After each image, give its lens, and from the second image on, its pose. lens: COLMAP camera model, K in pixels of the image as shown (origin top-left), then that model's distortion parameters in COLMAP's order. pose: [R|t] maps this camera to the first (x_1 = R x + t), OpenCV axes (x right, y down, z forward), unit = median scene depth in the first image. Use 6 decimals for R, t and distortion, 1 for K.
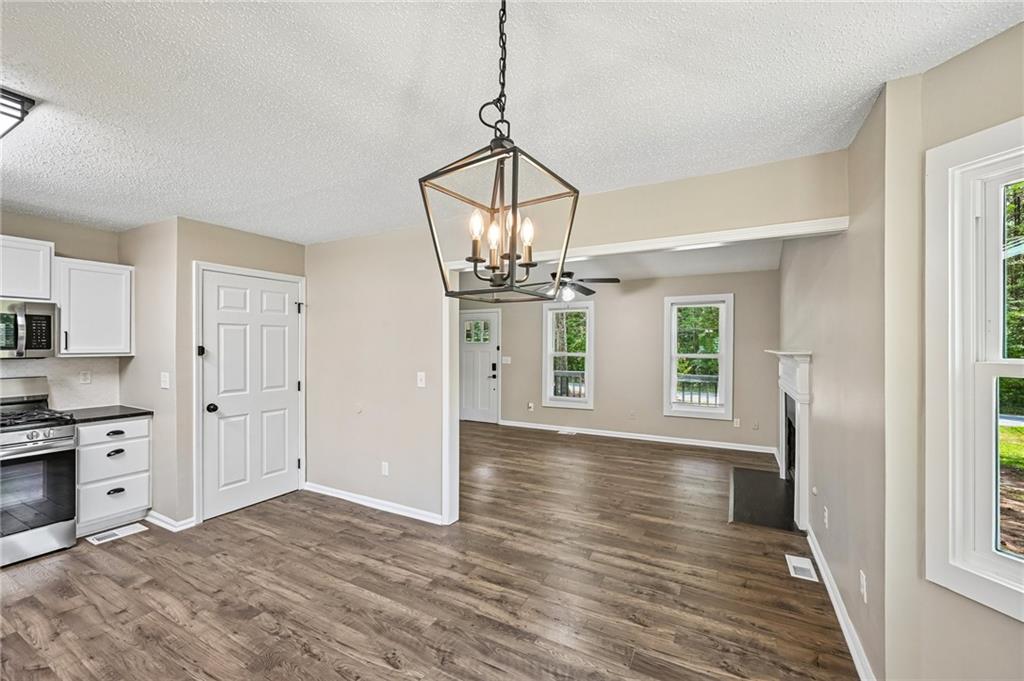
lens RADIAL K [[406.0, 0, 514.8], [0, 406.0, 343.9], [0, 0, 1]] dist [0.000318, 0.000046]
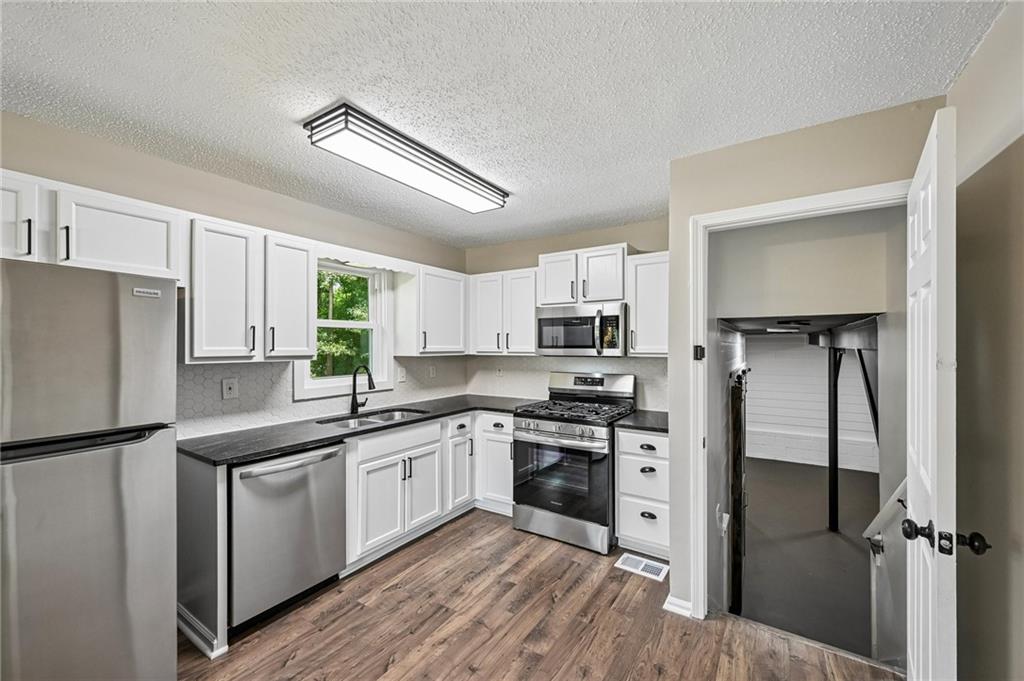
lens RADIAL K [[406.0, 0, 512.3], [0, 406.0, 344.9], [0, 0, 1]] dist [0.000318, 0.000046]
pose [[-0.085917, 0.003349, -0.996297, -0.117133], [0.006845, 0.999973, 0.002771, -0.000149], [0.996279, -0.006582, -0.085938, 0.855413]]
